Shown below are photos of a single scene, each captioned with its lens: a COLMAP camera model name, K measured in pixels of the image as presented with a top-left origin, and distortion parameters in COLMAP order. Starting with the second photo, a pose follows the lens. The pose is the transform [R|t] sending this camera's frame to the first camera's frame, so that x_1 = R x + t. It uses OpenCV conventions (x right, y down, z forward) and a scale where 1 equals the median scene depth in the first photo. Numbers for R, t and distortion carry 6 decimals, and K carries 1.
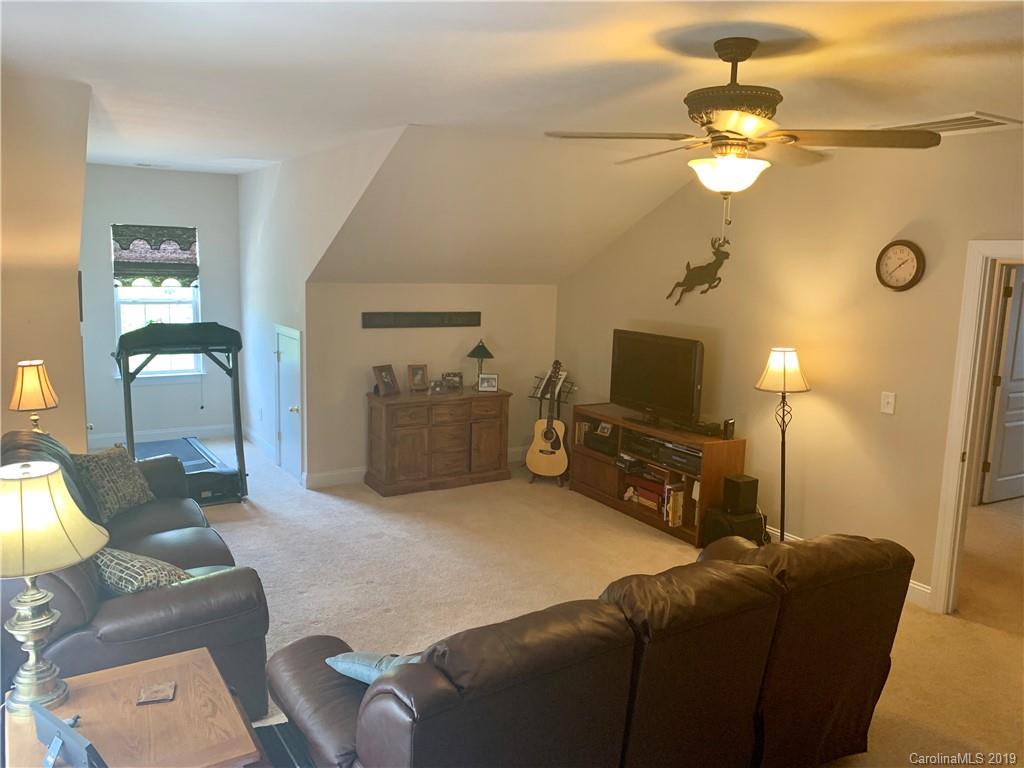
lens RADIAL K [[793.2, 0, 512.0], [0, 793.2, 384.0], [0, 0, 1]] dist [0.079524, -0.086004]
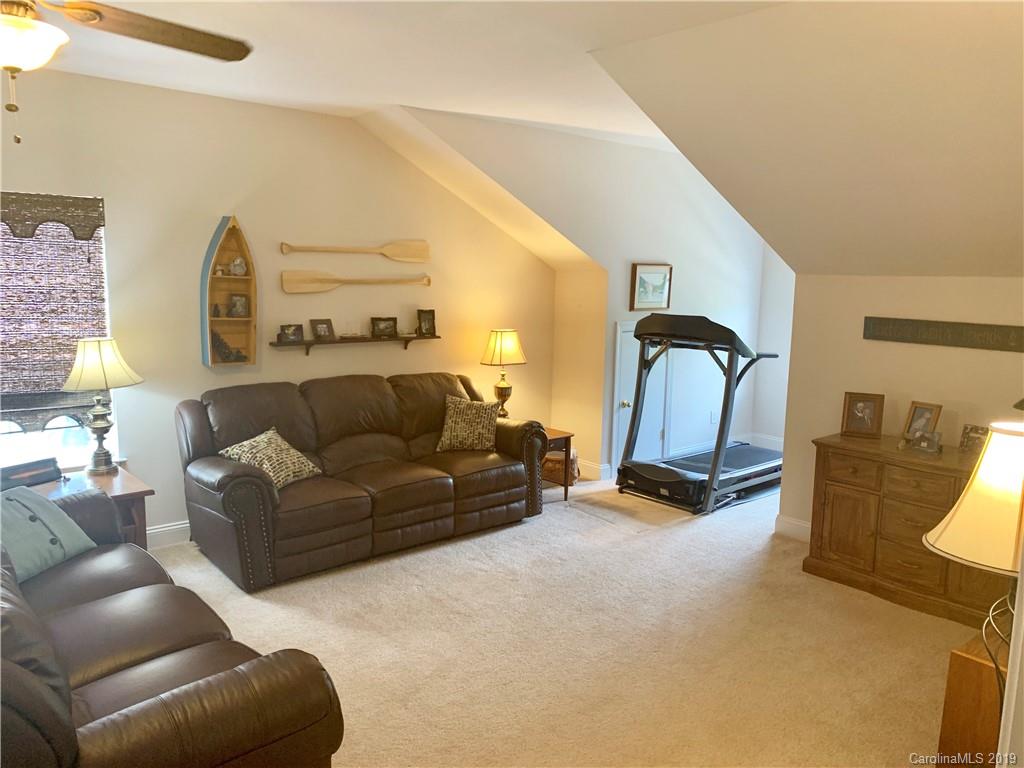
lens RADIAL K [[793.2, 0, 512.0], [0, 793.2, 384.0], [0, 0, 1]] dist [0.079524, -0.086004]
pose [[0.181287, 0.124636, -0.975500, 0.474465], [-0.171342, 0.980768, 0.093466, -0.045052], [0.968389, 0.150200, 0.199155, 0.576612]]
